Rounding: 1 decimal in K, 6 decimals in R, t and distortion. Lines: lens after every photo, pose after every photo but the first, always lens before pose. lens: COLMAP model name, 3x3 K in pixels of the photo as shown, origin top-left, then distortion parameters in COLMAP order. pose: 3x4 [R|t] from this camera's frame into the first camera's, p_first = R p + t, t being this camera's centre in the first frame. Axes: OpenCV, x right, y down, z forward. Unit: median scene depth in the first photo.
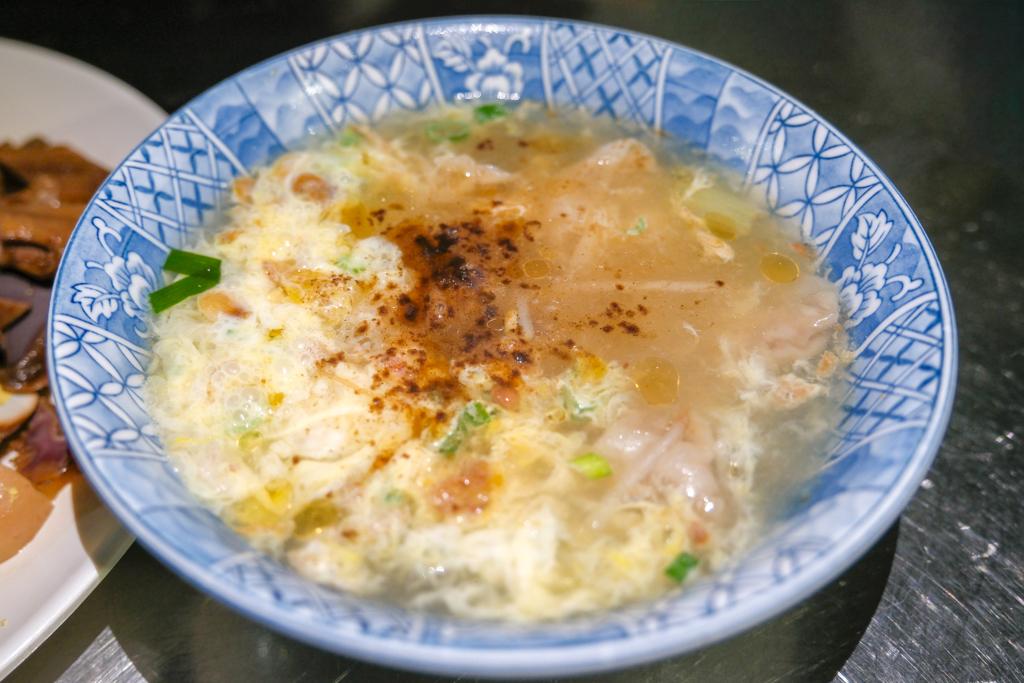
lens RADIAL K [[899.1, 0, 511.5], [0, 899.1, 342.2], [0, 0, 1]] dist [0.018281, 0.006103]
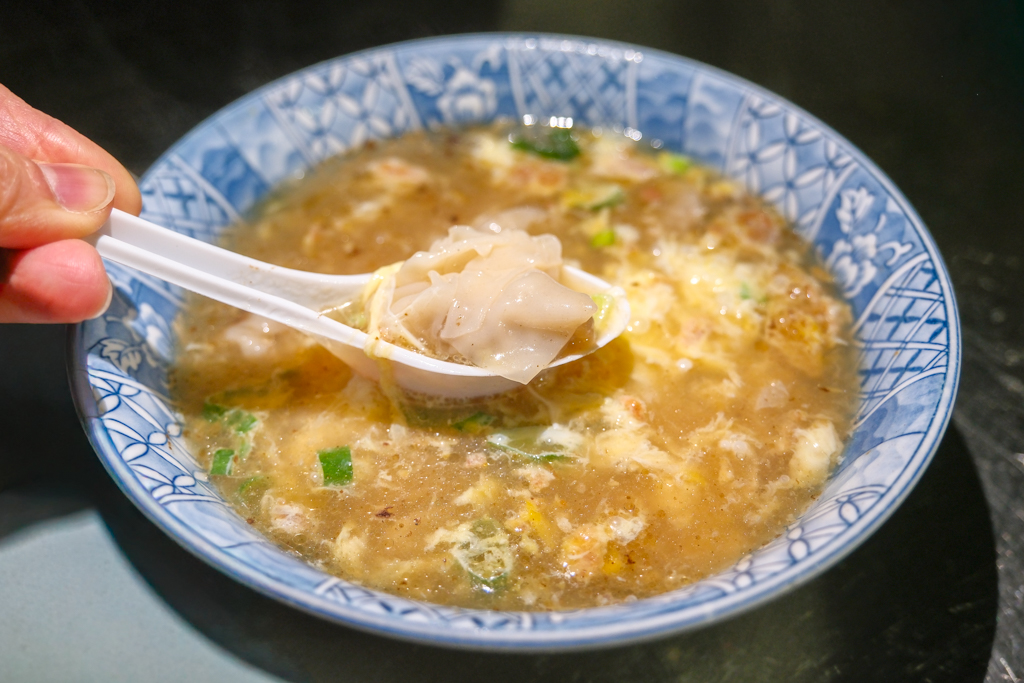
lens RADIAL K [[987.4, 0, 512.6], [0, 987.4, 341.0], [0, 0, 1]] dist [0.012306, 0.000000]
pose [[0.986006, -0.118398, 0.117362, -0.149357], [0.124189, 0.991314, -0.043295, 0.034427], [-0.111217, 0.057264, 0.992145, -0.096213]]
